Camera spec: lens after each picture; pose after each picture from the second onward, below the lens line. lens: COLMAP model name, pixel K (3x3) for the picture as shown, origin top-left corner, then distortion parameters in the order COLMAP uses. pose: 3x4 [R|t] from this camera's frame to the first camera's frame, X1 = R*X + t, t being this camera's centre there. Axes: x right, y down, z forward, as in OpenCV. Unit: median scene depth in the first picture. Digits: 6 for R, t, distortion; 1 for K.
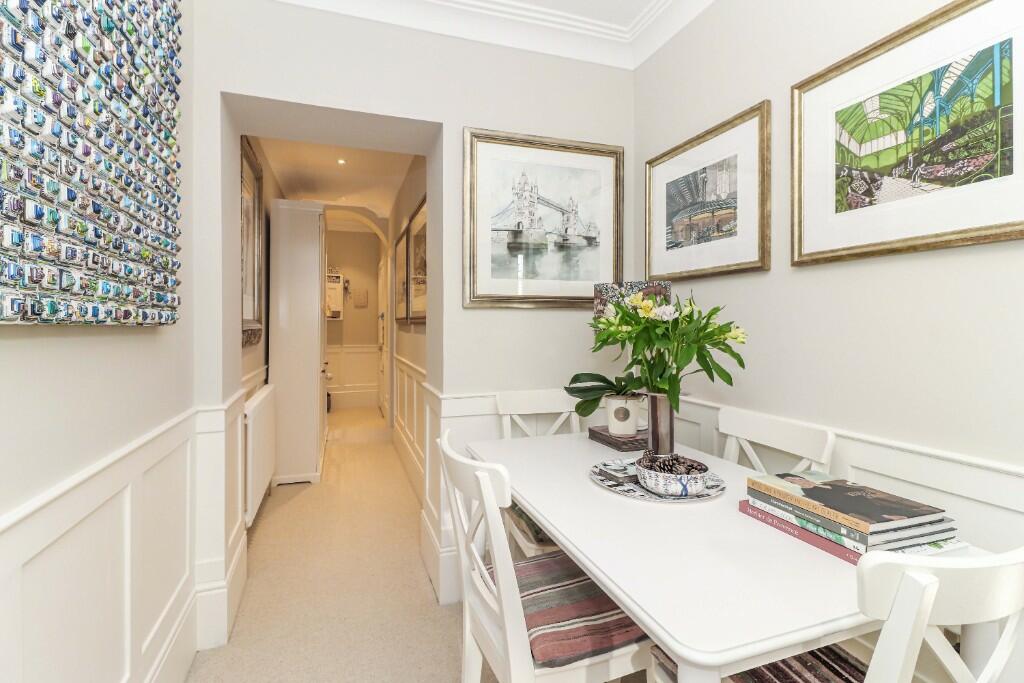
lens RADIAL K [[488.3, 0, 510.4], [0, 488.3, 324.8], [0, 0, 1]] dist [0.012896, -0.014099]
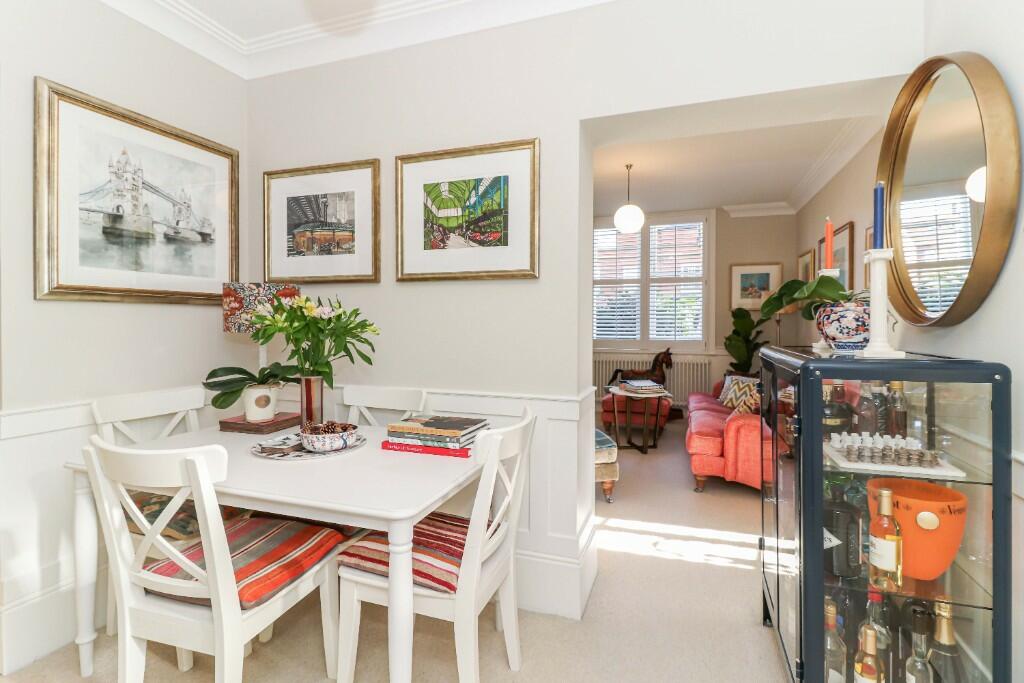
lens RADIAL K [[488.3, 0, 510.4], [0, 488.3, 324.8], [0, 0, 1]] dist [0.012896, -0.014099]
pose [[0.629948, -0.002029, 0.776635, -0.302231], [-0.002965, 0.999983, 0.005017, 0.000287], [-0.776632, -0.005463, 0.629931, -0.154612]]
